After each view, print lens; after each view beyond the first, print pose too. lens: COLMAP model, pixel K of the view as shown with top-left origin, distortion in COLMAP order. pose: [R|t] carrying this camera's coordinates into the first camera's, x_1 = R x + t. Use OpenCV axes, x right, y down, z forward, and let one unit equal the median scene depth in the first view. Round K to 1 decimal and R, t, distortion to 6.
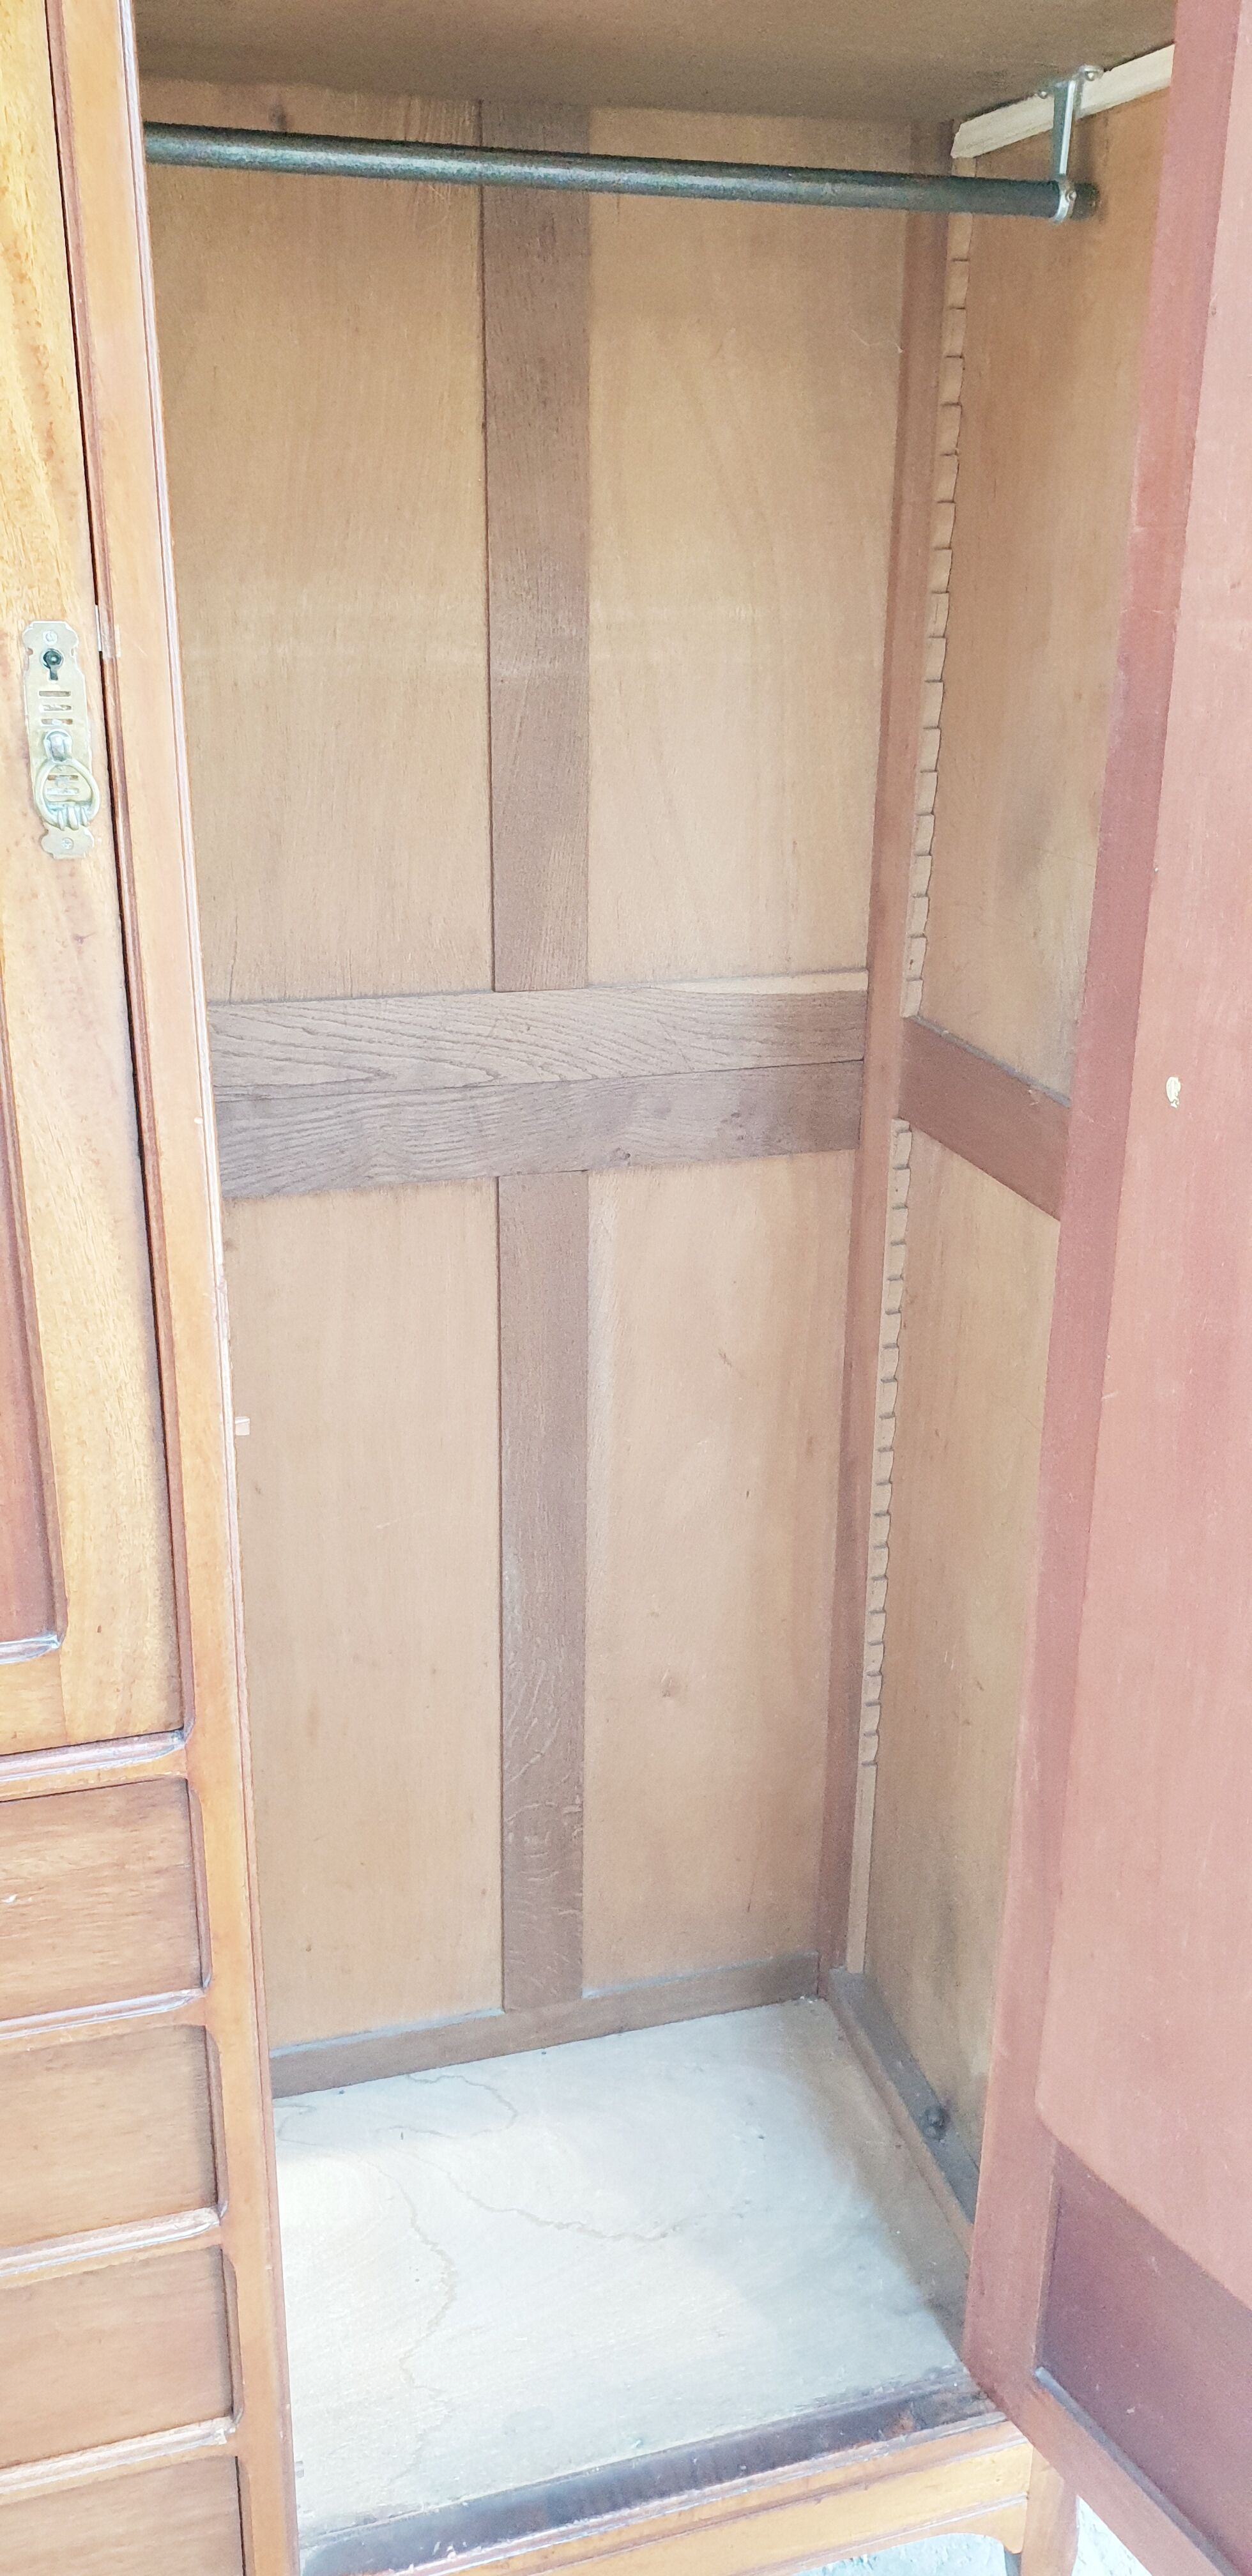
lens RADIAL K [[1986.3, 0, 685.7], [0, 1986.3, 1286.0], [0, 0, 1]] dist [0.023115, -0.004837]
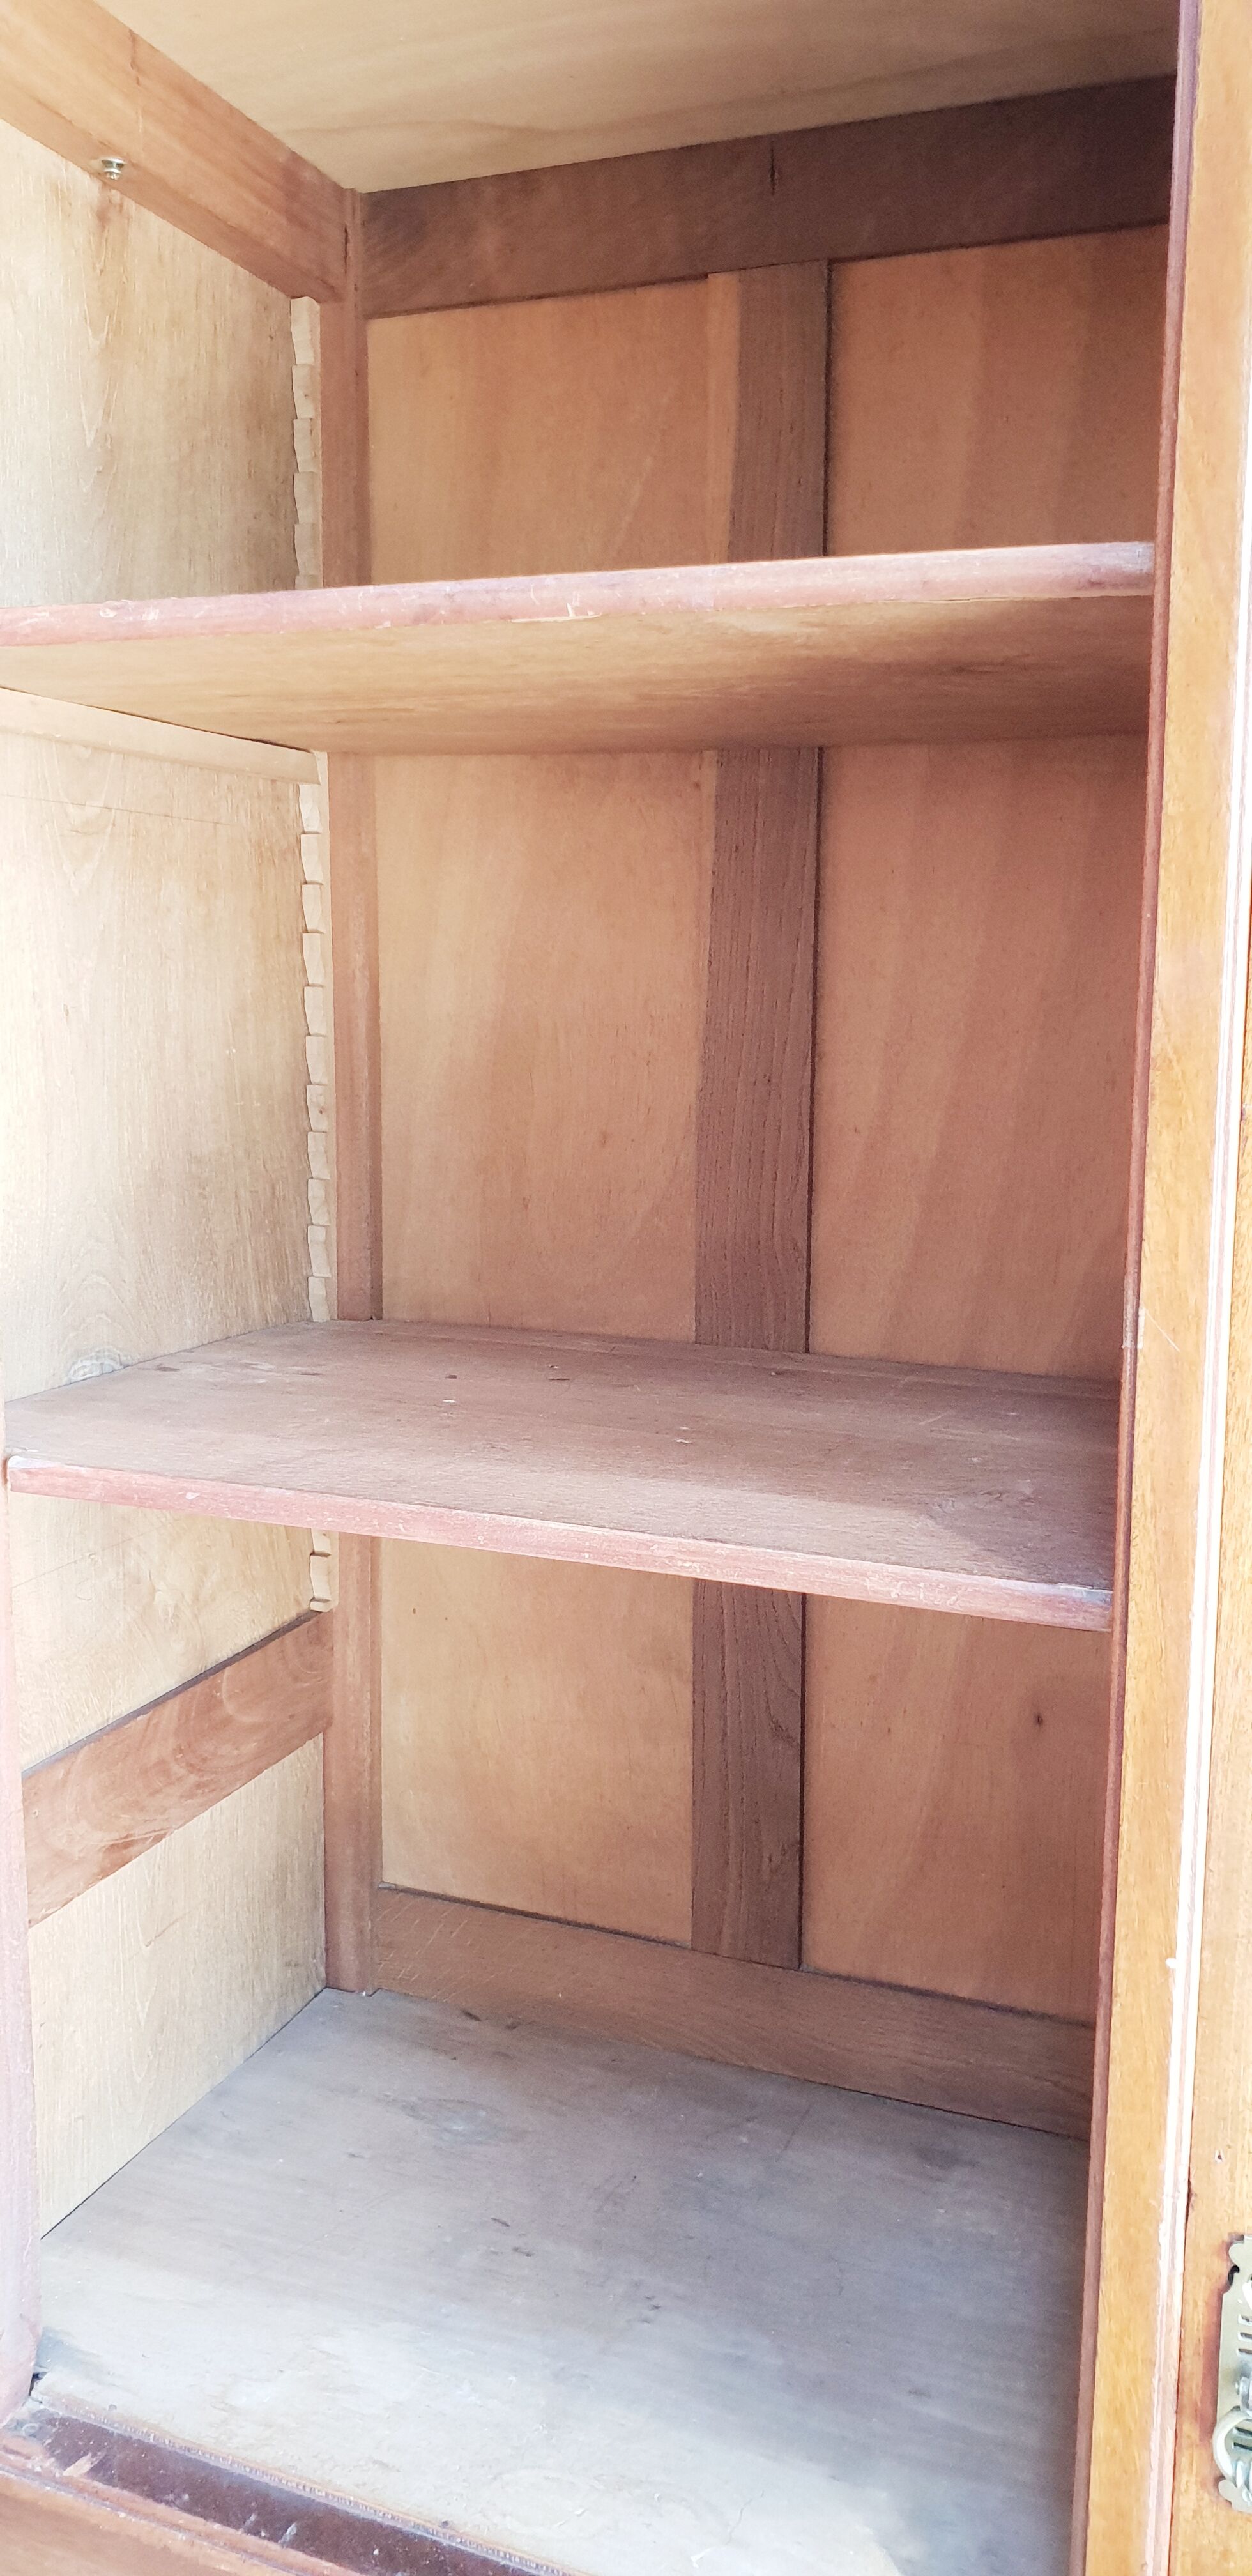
lens RADIAL K [[1976.9, 0, 681.0], [0, 1976.9, 1254.8], [0, 0, 1]] dist [0.002488, 0.000780]
pose [[0.789787, 0.069006, -0.609488, 0.023995], [-0.210149, 0.963956, -0.163177, -0.133399], [0.576259, 0.256958, 0.775821, 0.214160]]
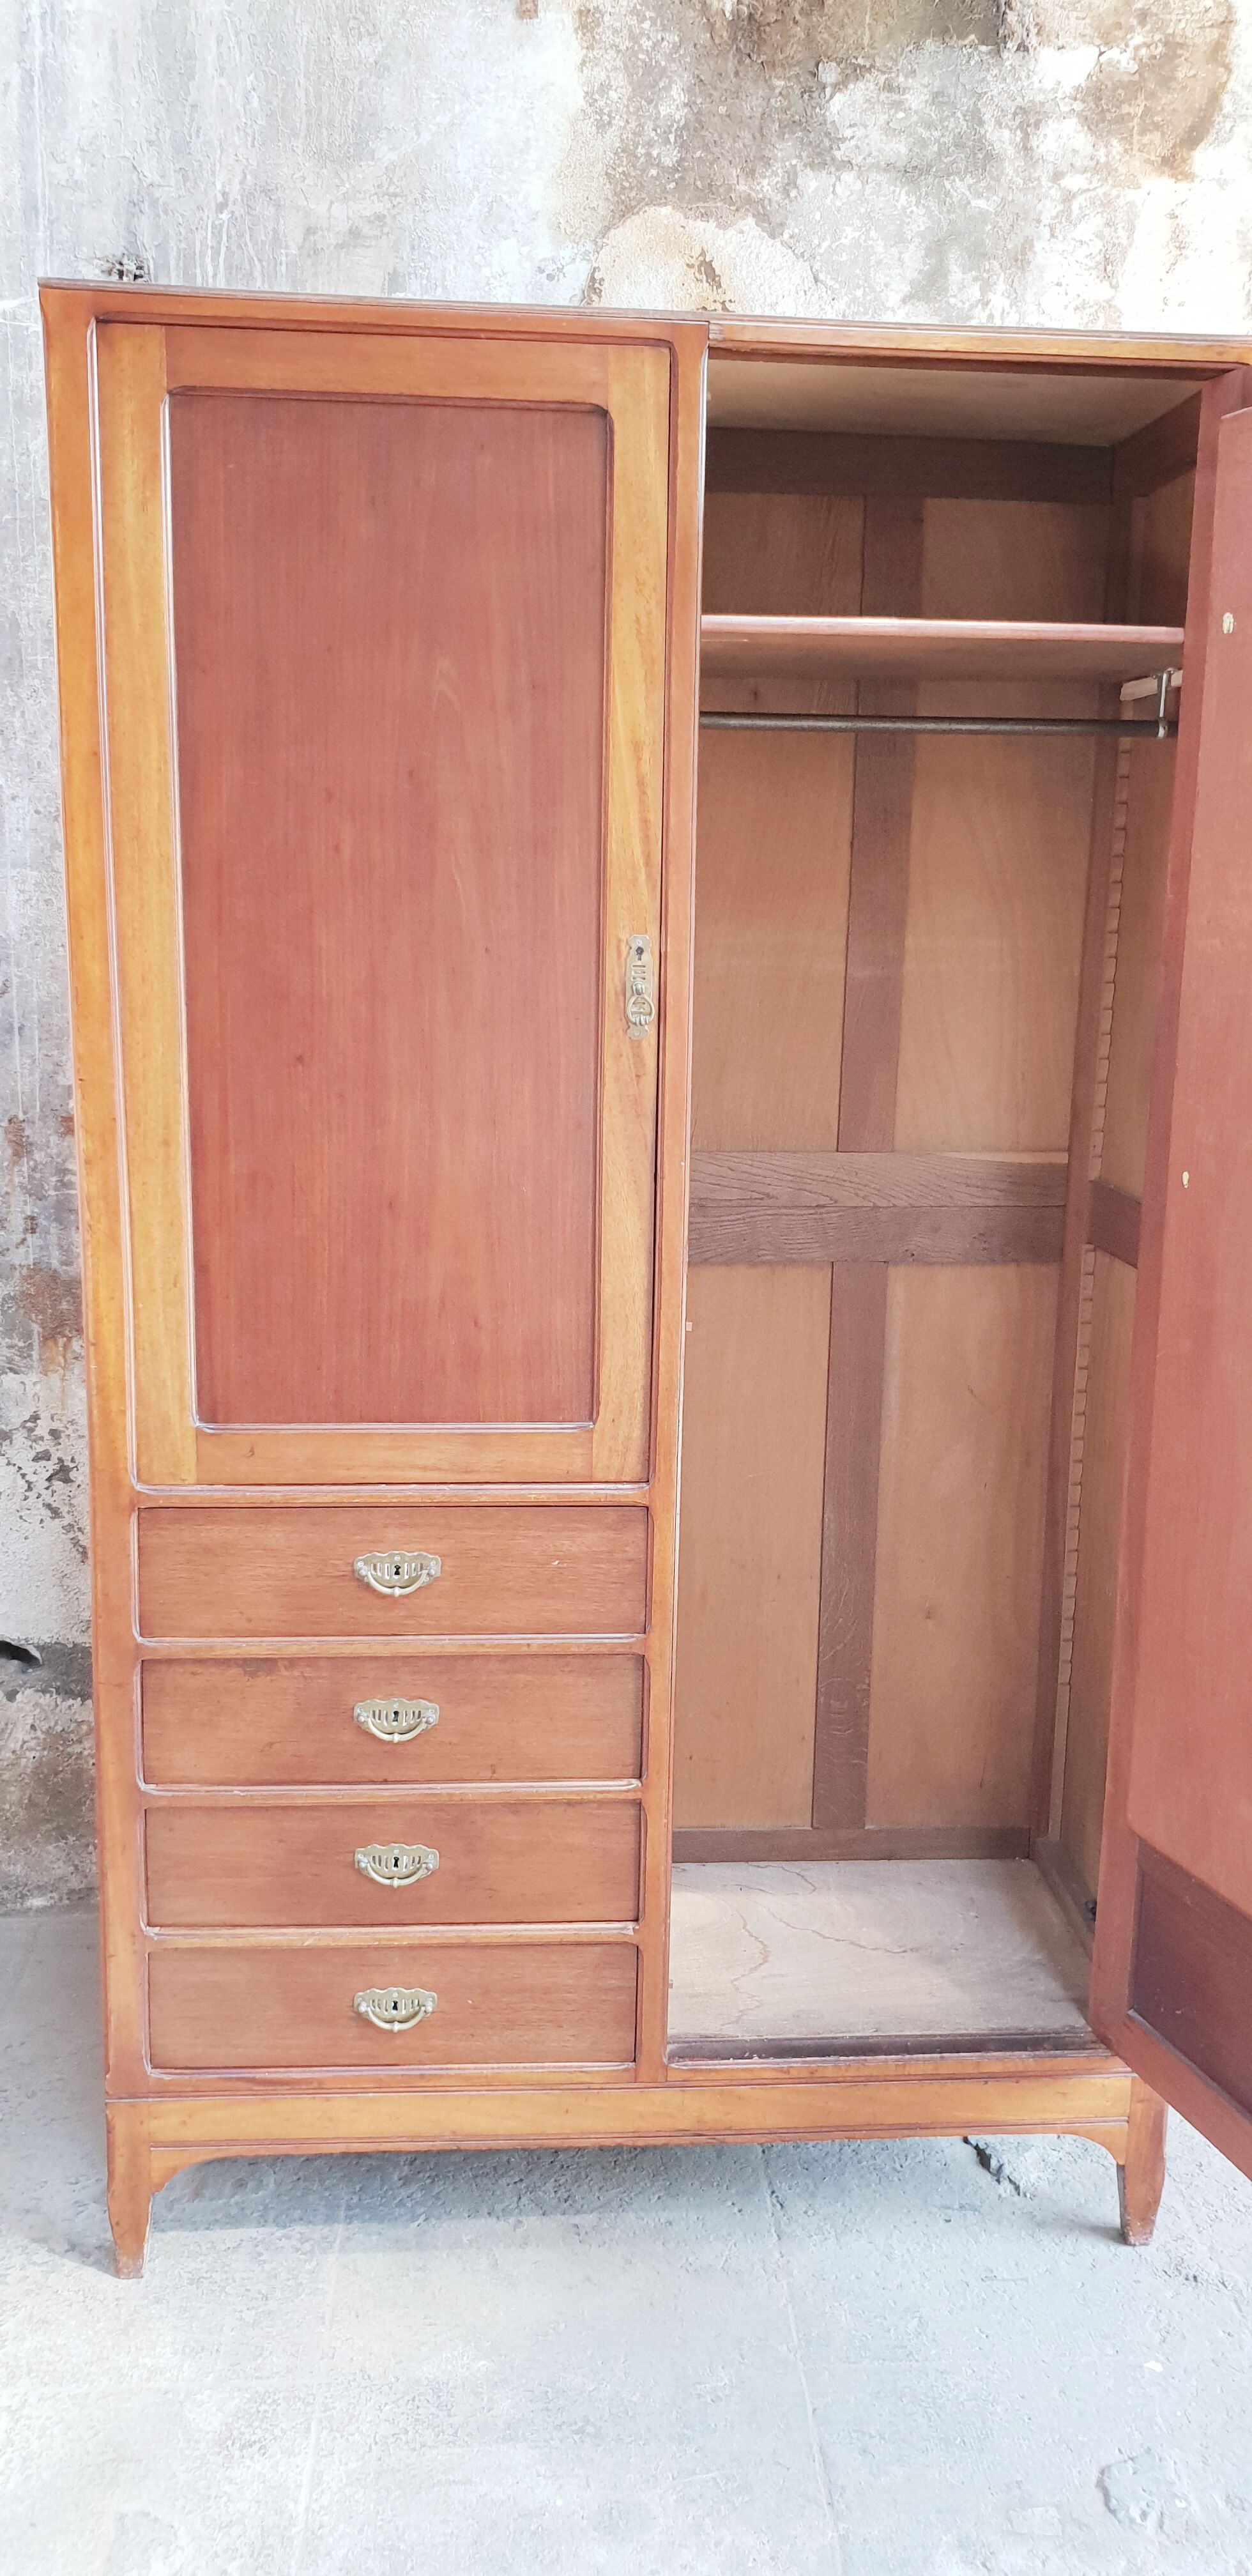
lens RADIAL K [[1978.5, 0, 670.9], [0, 1978.5, 1288.6], [0, 0, 1]] dist [0.048521, -0.060408]
pose [[0.977774, 0.040028, -0.205807, 0.136981], [-0.074291, 0.984063, -0.161559, 0.295636], [0.196060, 0.173258, 0.965164, -0.765745]]
